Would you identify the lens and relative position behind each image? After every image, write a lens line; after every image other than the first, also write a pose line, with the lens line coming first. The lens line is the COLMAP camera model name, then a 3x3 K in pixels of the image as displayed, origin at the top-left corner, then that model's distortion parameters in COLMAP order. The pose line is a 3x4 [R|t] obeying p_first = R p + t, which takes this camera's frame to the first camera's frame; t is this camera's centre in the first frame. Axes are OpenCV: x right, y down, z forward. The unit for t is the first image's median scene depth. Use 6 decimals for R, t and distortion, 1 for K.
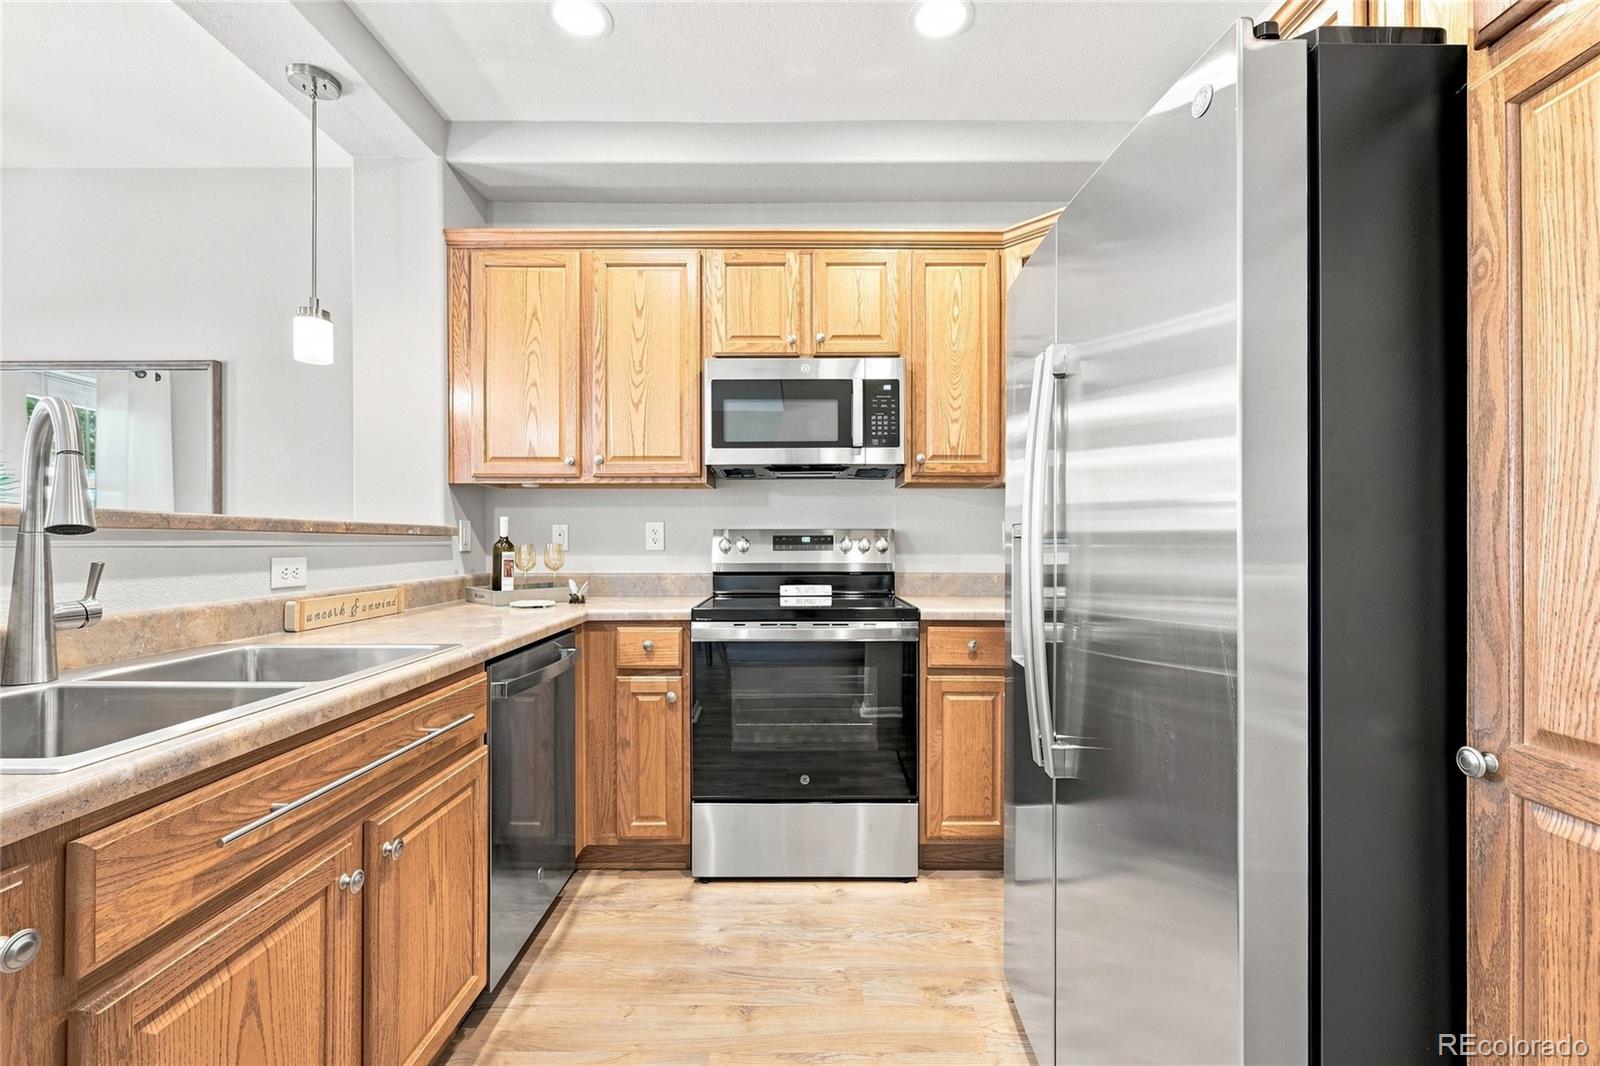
lens RADIAL K [[680.2, 0, 798.8], [0, 680.2, 536.5], [0, 0, 1]] dist [0.001020, 0.000049]
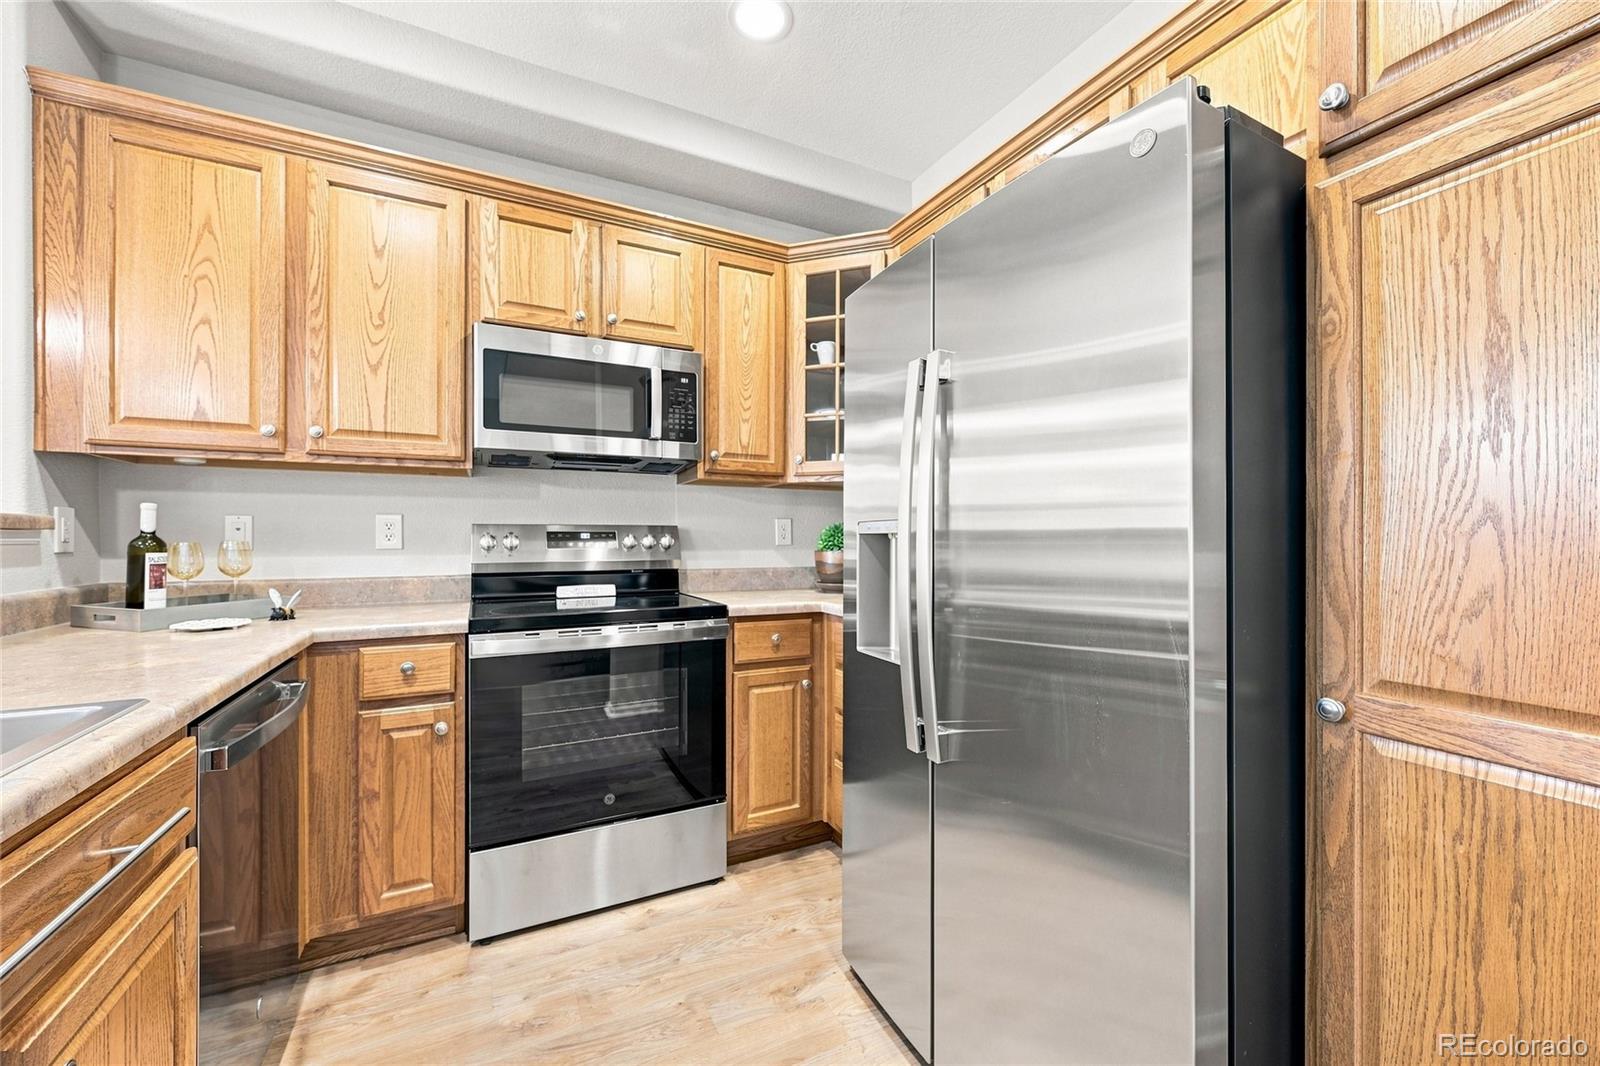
lens RADIAL K [[628.7, 0, 800.0], [0, 628.7, 533.0], [0, 0, 1]] dist [-0.000686, -0.000067]
pose [[0.891003, 0.003551, 0.453983, -0.146237], [-0.003198, 0.999994, -0.001546, 0.001044], [-0.453985, -0.000074, 0.891009, 0.132041]]
